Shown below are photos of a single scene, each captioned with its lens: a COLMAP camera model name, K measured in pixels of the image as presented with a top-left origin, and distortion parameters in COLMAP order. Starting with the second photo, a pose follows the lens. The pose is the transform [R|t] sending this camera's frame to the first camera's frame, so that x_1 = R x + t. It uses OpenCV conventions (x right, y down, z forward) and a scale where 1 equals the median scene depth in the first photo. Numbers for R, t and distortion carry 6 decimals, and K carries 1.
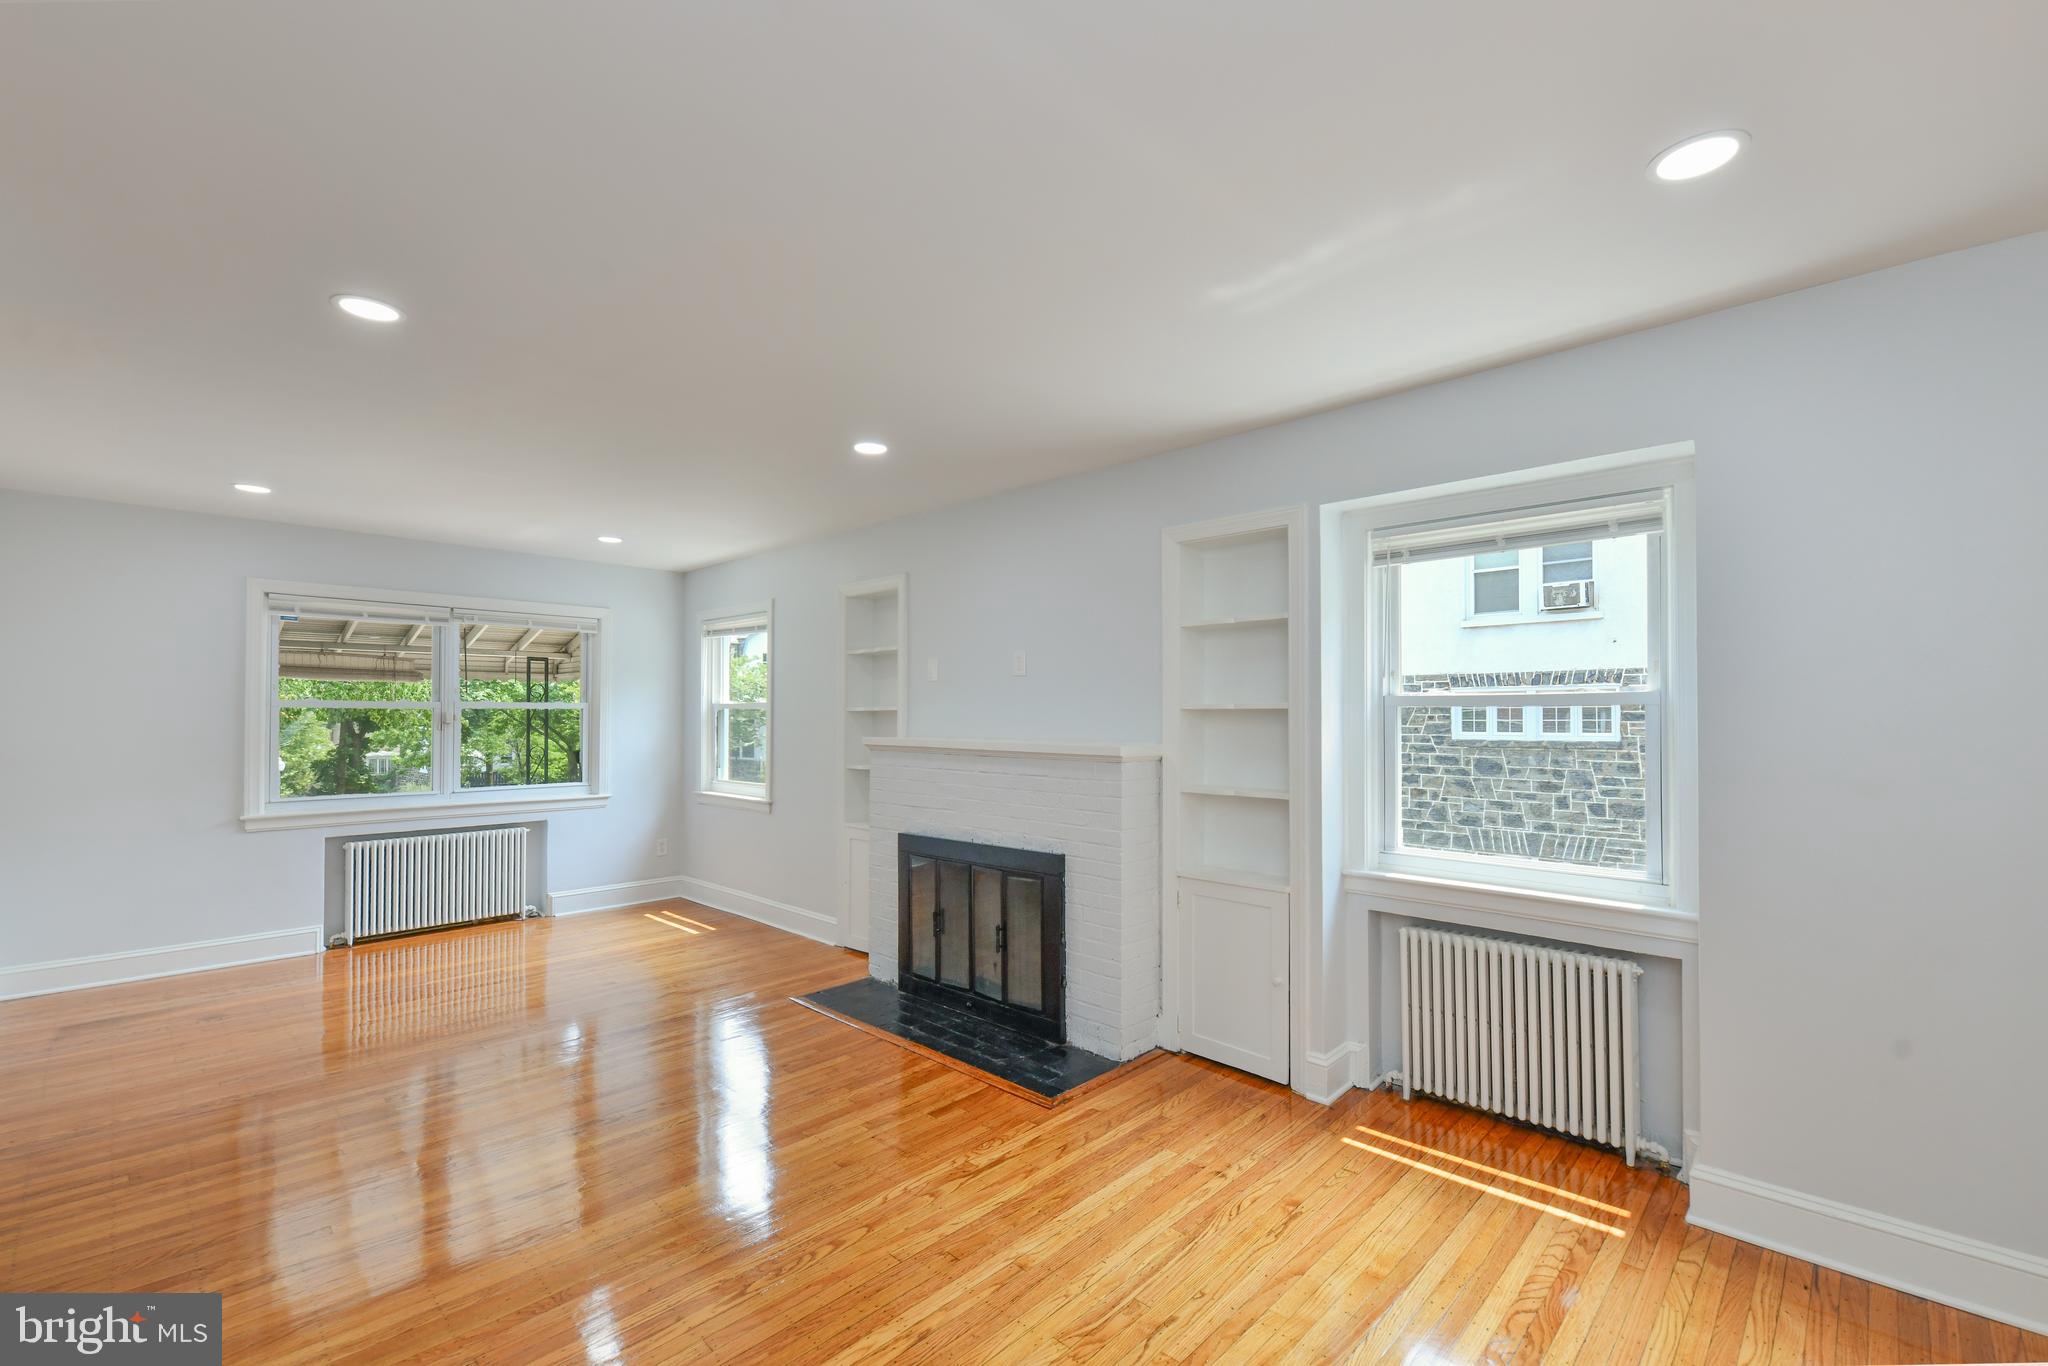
lens RADIAL K [[845.1, 0, 1020.0], [0, 845.1, 700.0], [0, 0, 1]] dist [0.009953, -0.003699]
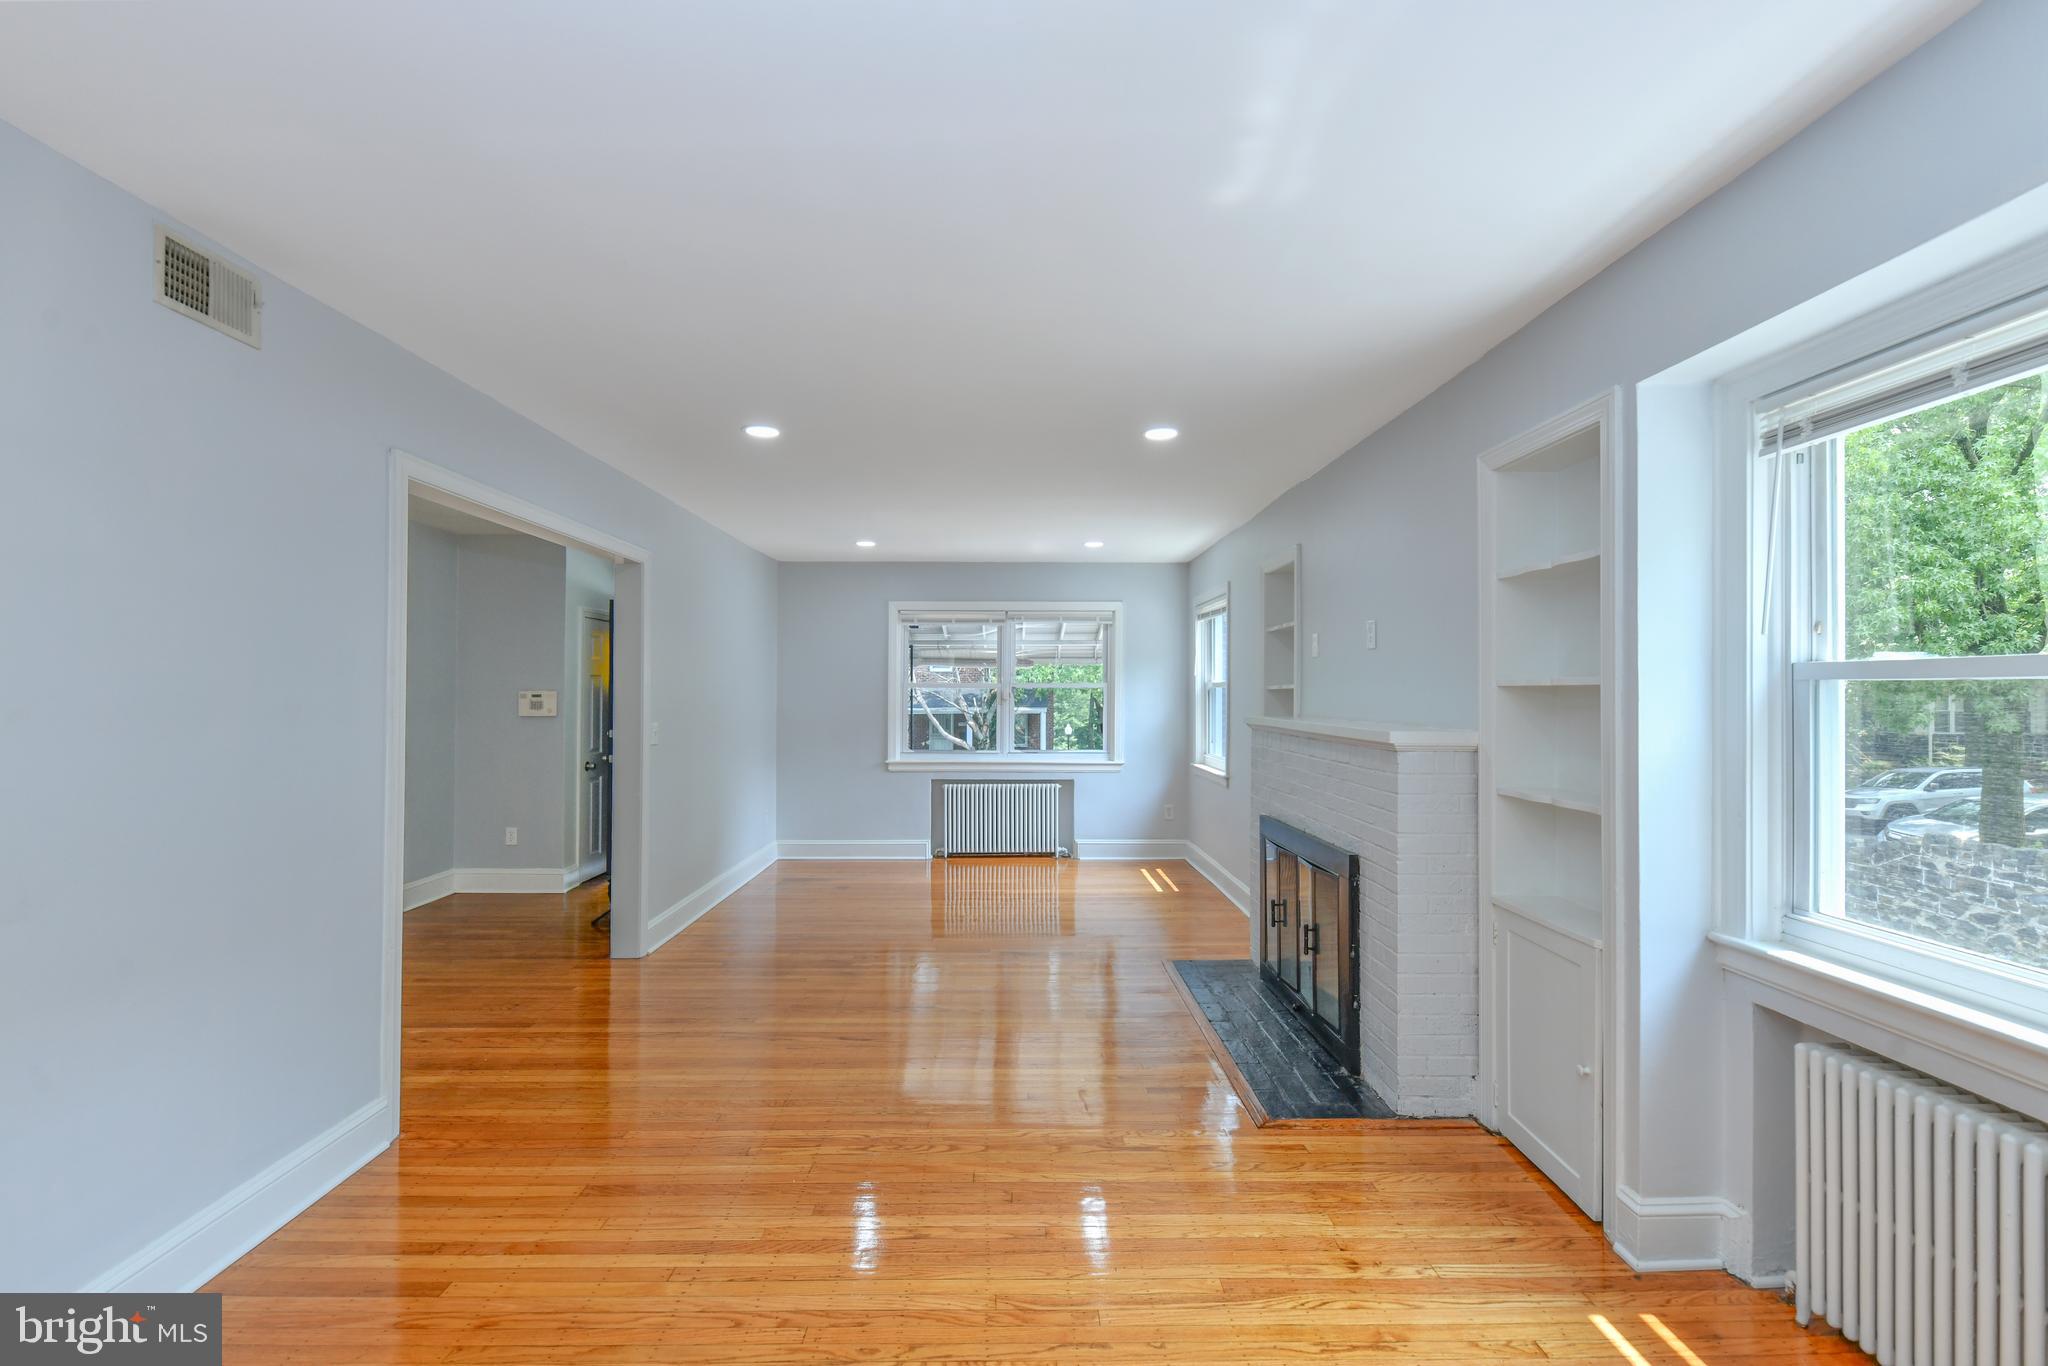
lens RADIAL K [[845.1, 0, 1041.3], [0, 845.1, 684.3], [0, 0, 1]] dist [0.009953, -0.003699]
pose [[0.716668, -0.007600, -0.697373, 0.349316], [0.013355, 0.999907, 0.002827, 0.000953], [0.697287, -0.011340, 0.716703, 0.130958]]
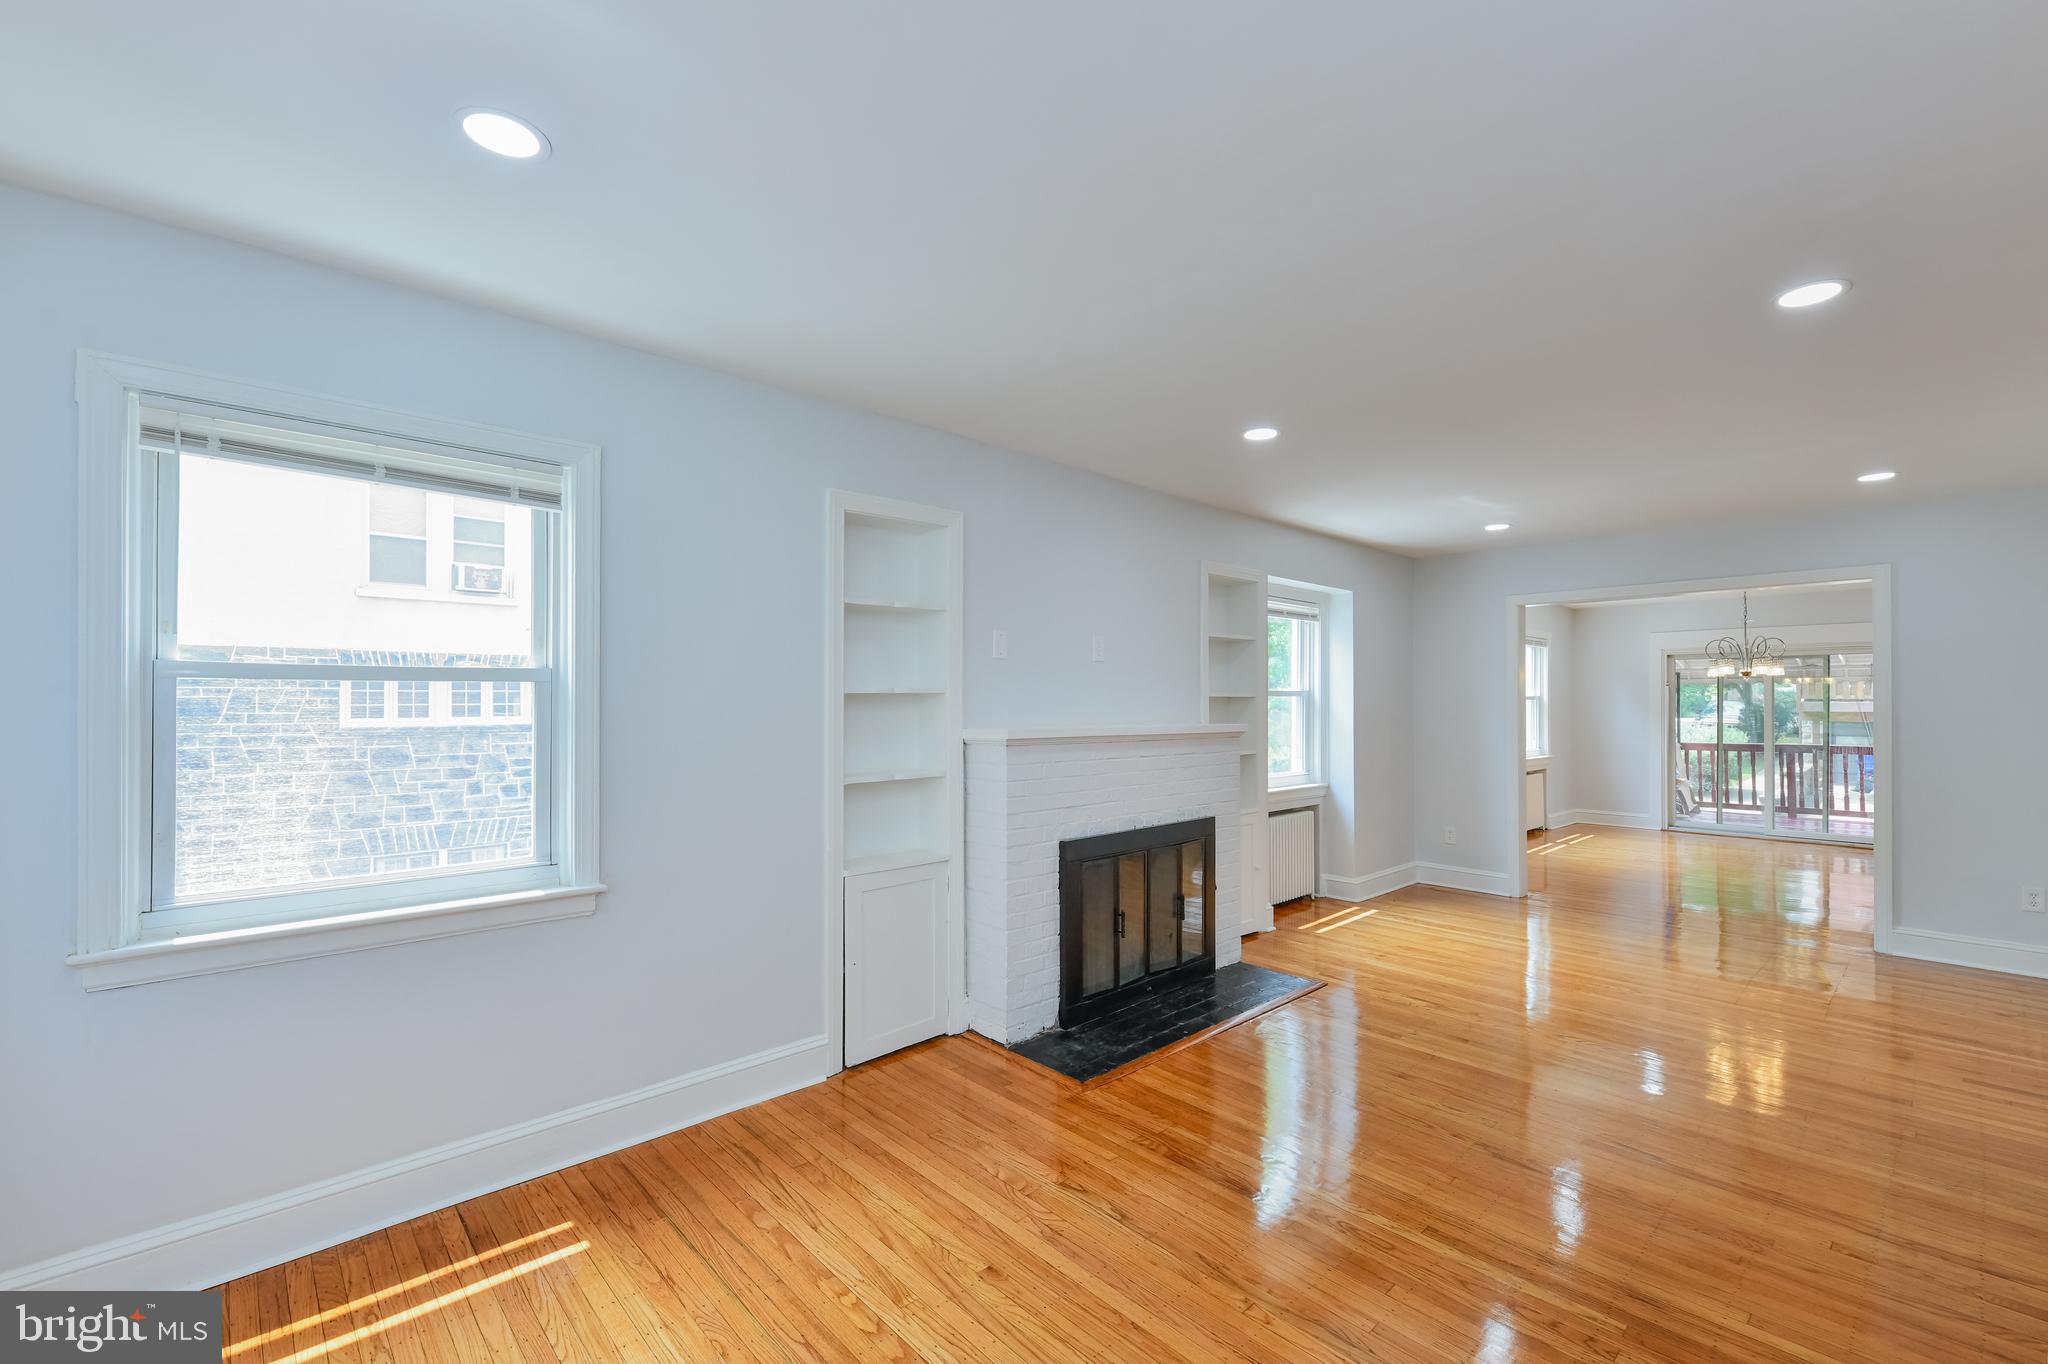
lens RADIAL K [[845.1, 0, 1017.9], [0, 845.1, 691.1], [0, 0, 1]] dist [0.009953, -0.003699]
pose [[0.088167, 0.009392, 0.996061, -0.961696], [-0.018169, 0.999804, -0.007819, 0.016291], [-0.995940, -0.017408, 0.088320, 0.959040]]
